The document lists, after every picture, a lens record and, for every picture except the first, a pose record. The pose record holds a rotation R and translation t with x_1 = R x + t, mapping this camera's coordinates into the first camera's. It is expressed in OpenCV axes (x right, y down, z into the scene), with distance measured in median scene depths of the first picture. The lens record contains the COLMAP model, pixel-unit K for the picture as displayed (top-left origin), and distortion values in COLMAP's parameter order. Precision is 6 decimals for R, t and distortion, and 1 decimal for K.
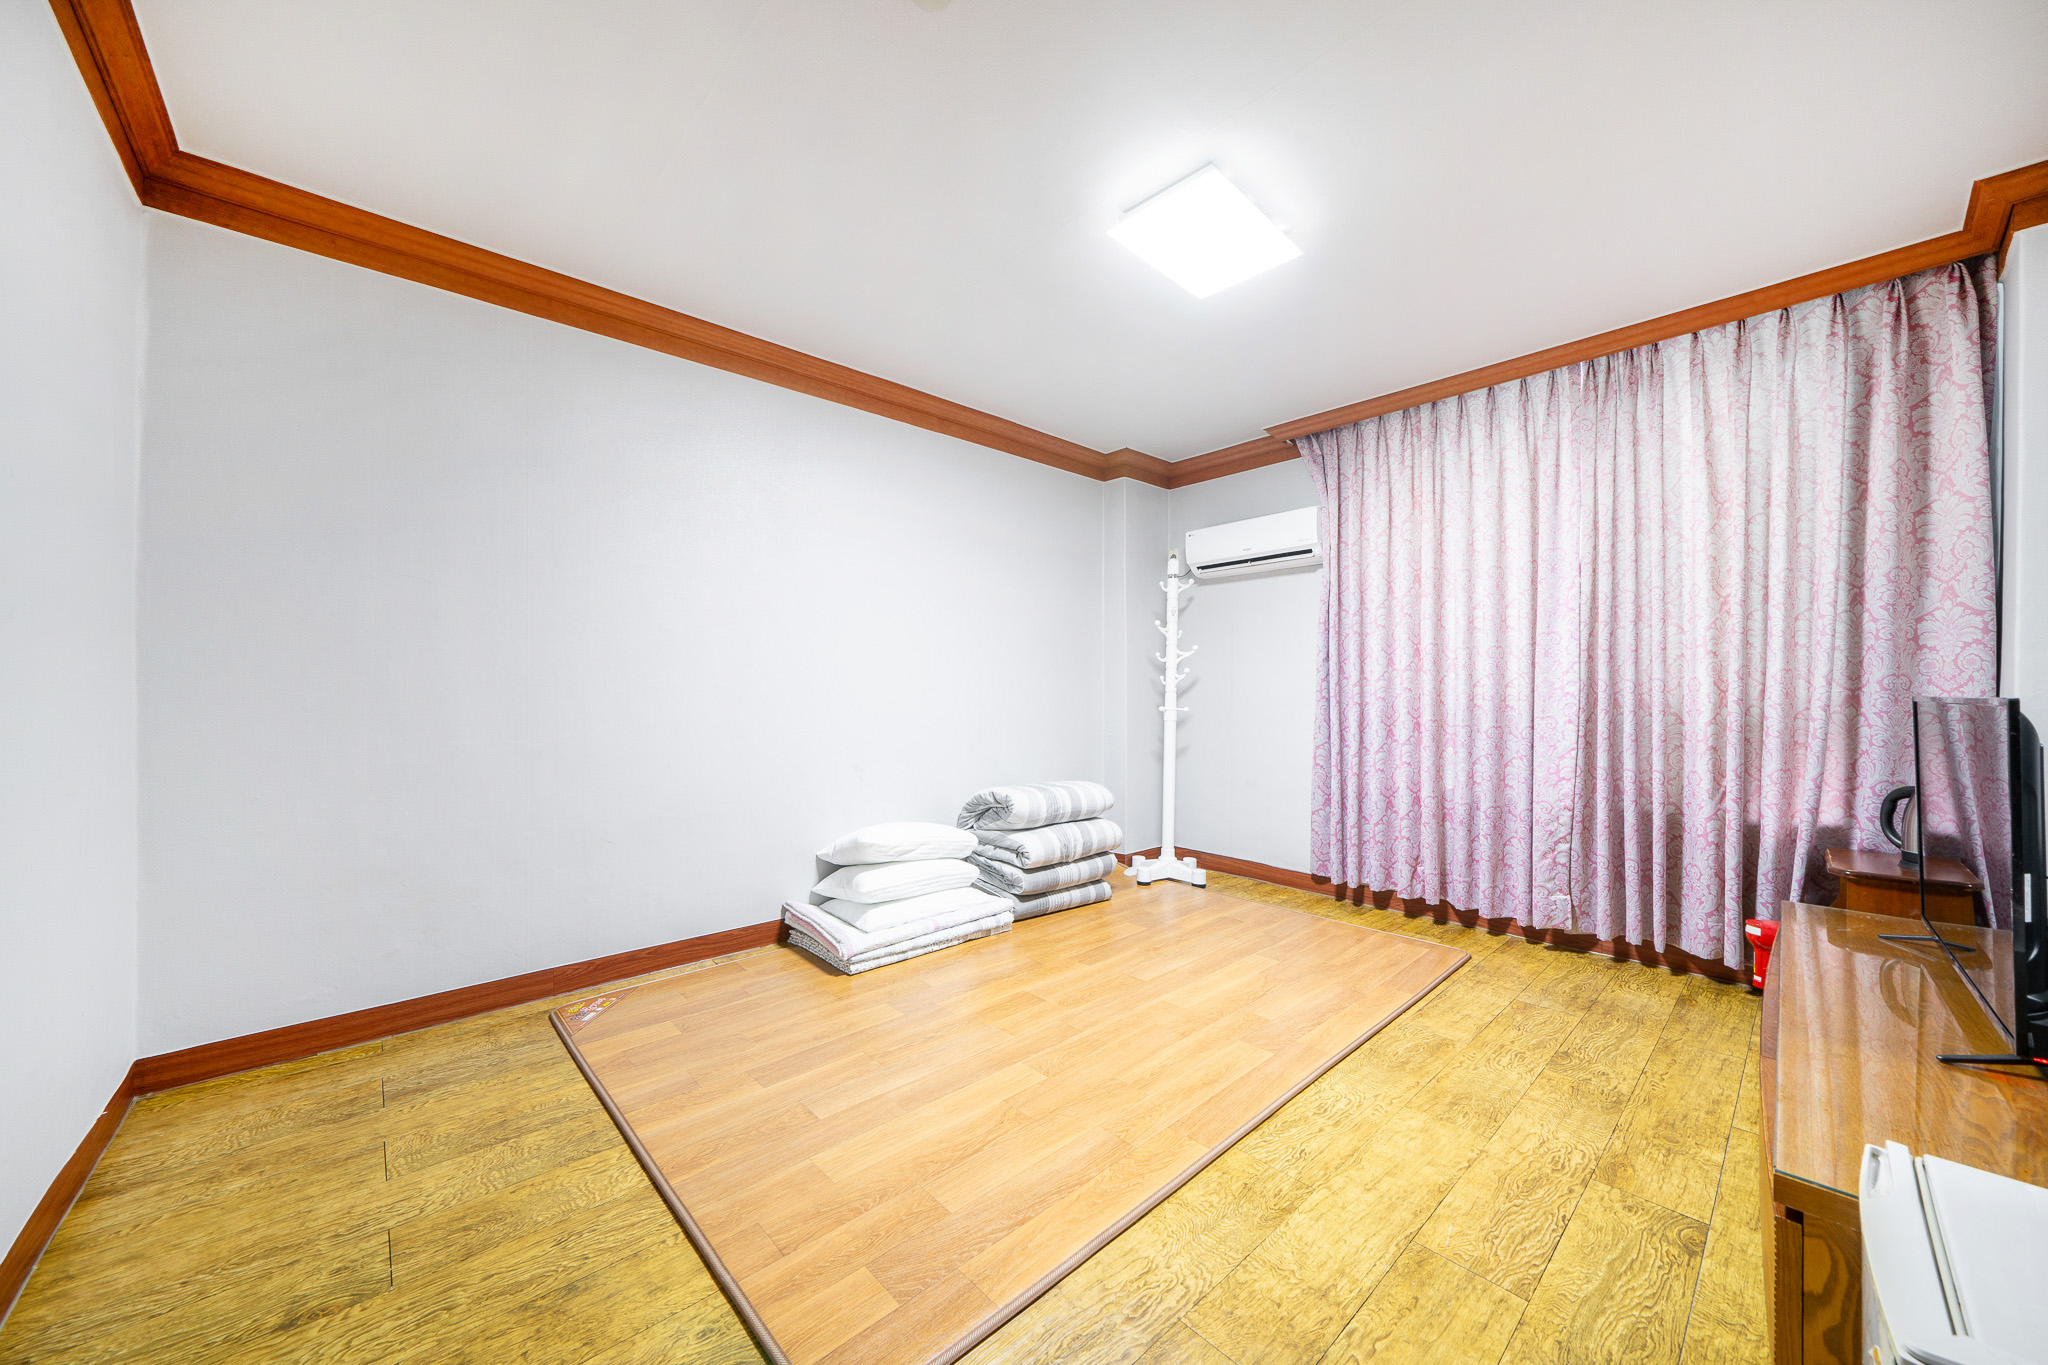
lens RADIAL K [[736.4, 0, 1008.4], [0, 736.4, 691.7], [0, 0, 1]] dist [0.011520, -0.000057]
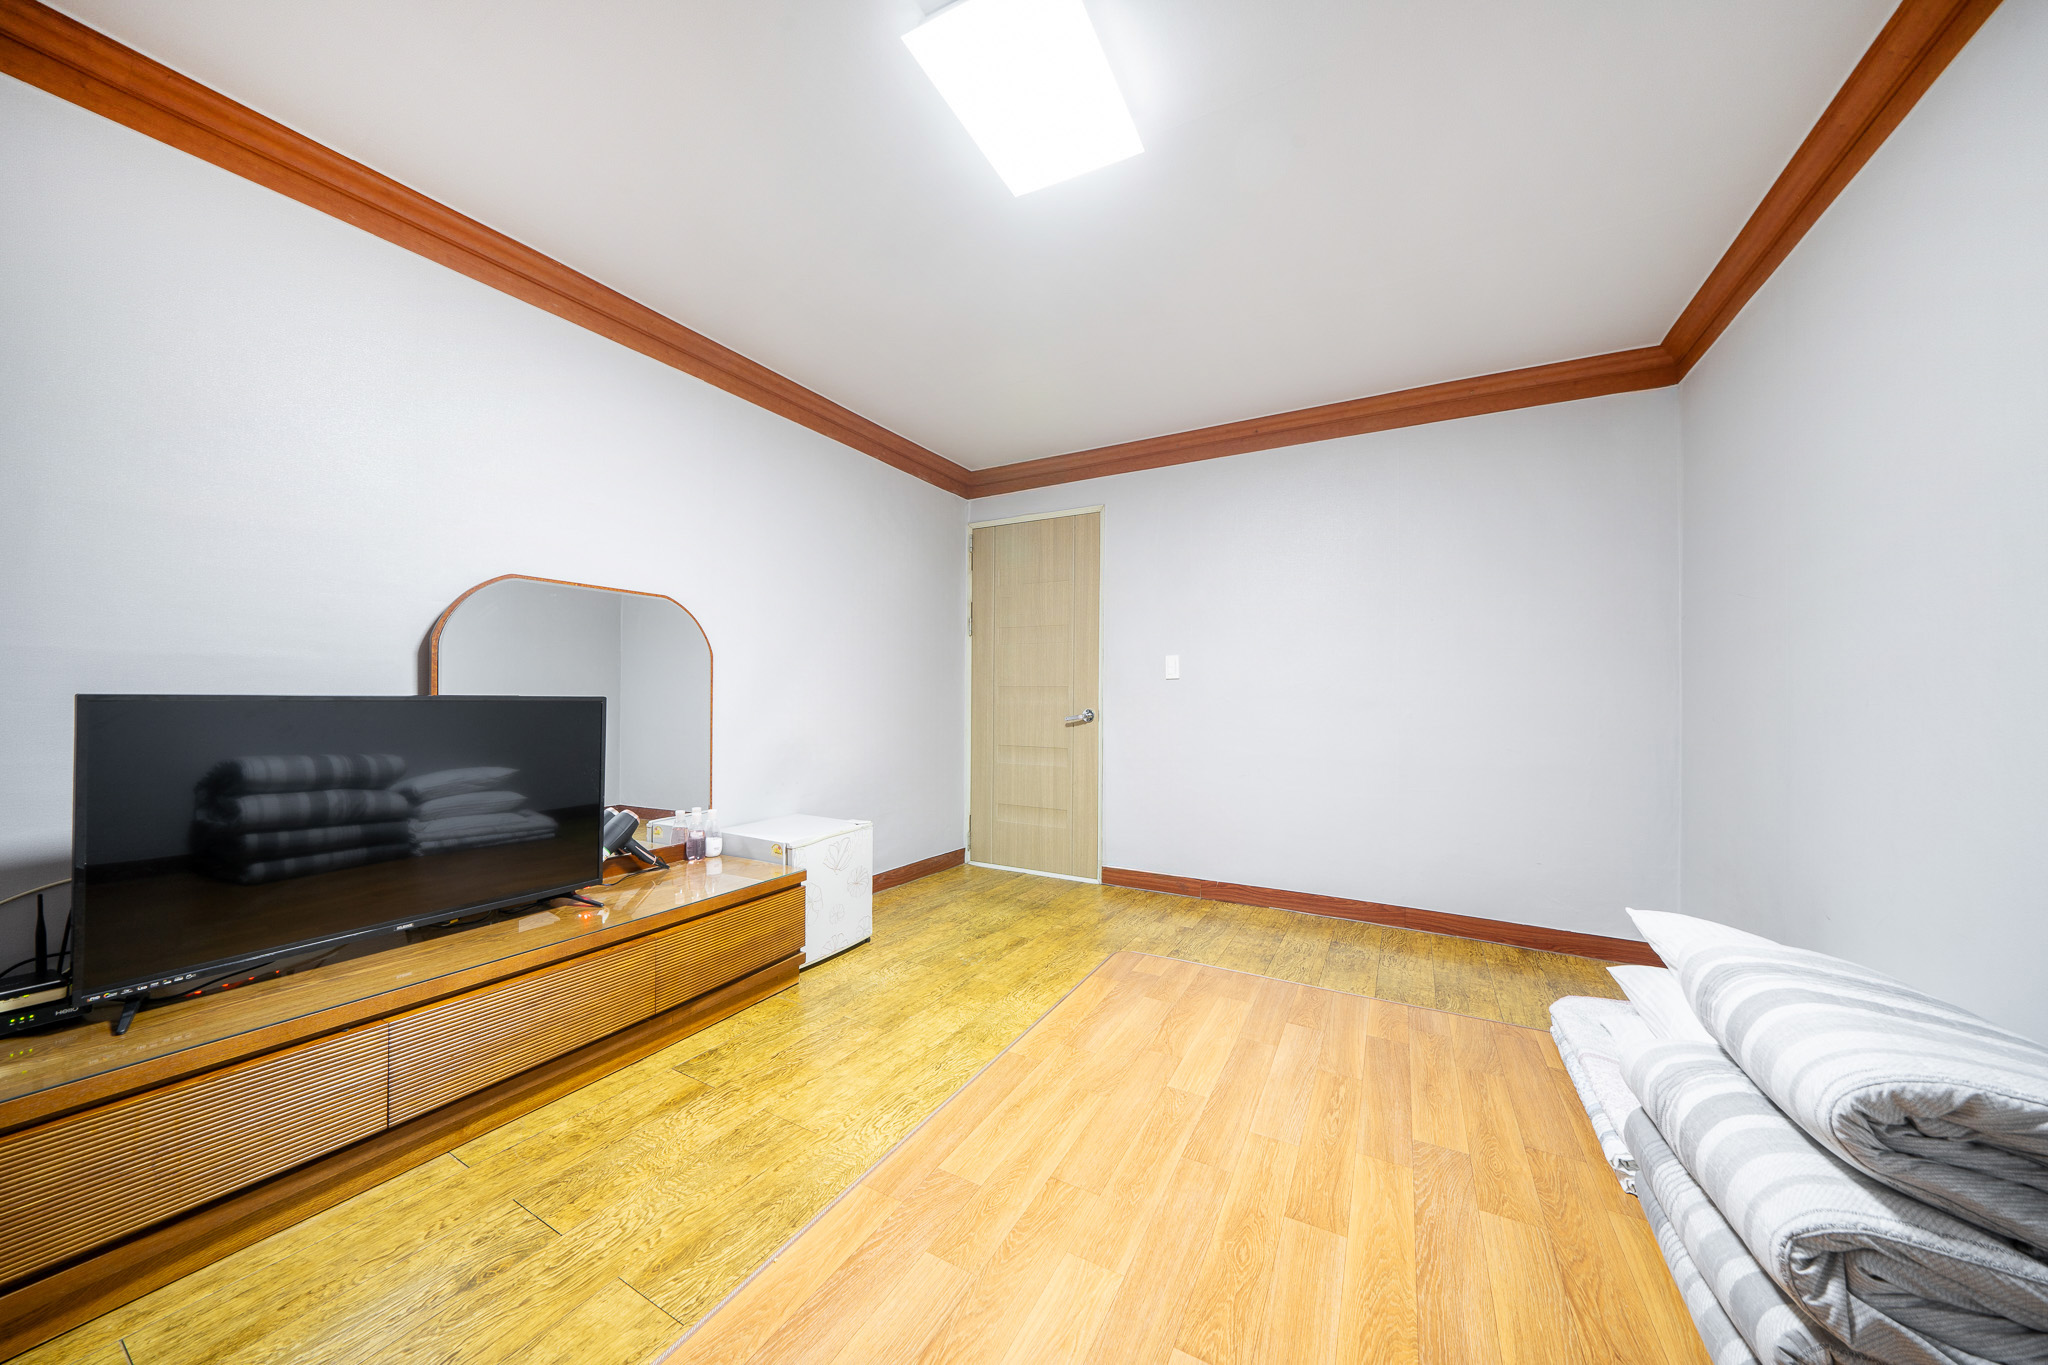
lens RADIAL K [[703.7, 0, 1013.5], [0, 703.7, 698.2], [0, 0, 1]] dist [0.000904, -0.000003]
pose [[-0.948932, -0.012375, -0.315238, 0.390819], [-0.013870, 0.999901, 0.002499, -0.002413], [0.315175, 0.006744, -0.949009, 1.283685]]
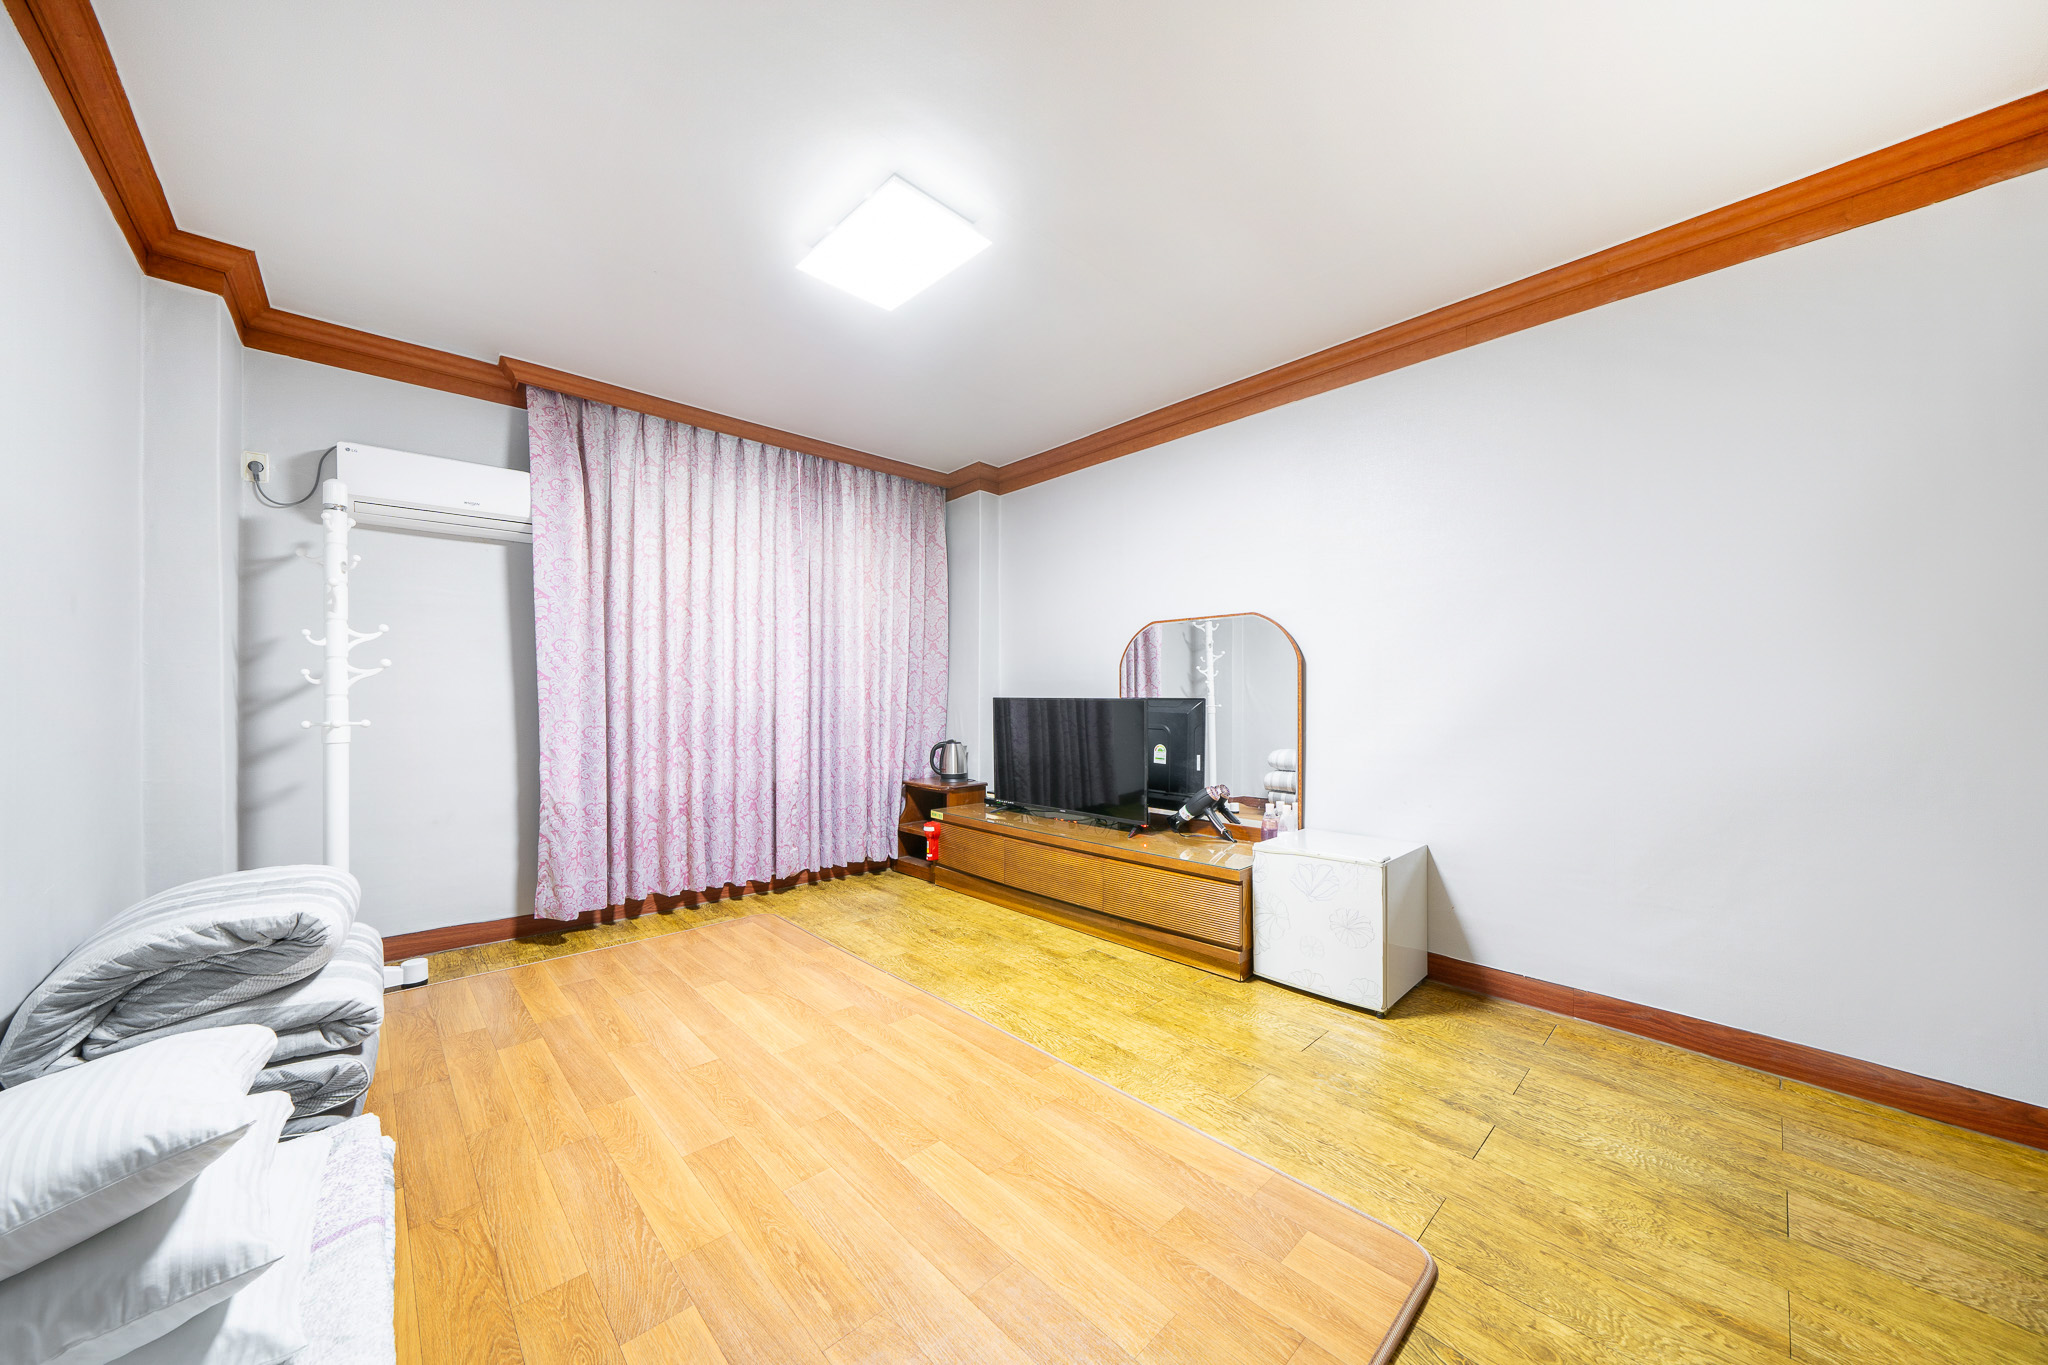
lens RADIAL K [[703.7, 0, 1013.5], [0, 703.7, 698.2], [0, 0, 1]] dist [0.000904, -0.000003]
pose [[-0.008238, -0.005837, 0.999949, -0.539910], [-0.000676, 0.999983, 0.005832, -0.002419], [-0.999966, -0.000628, -0.008242, 0.643225]]
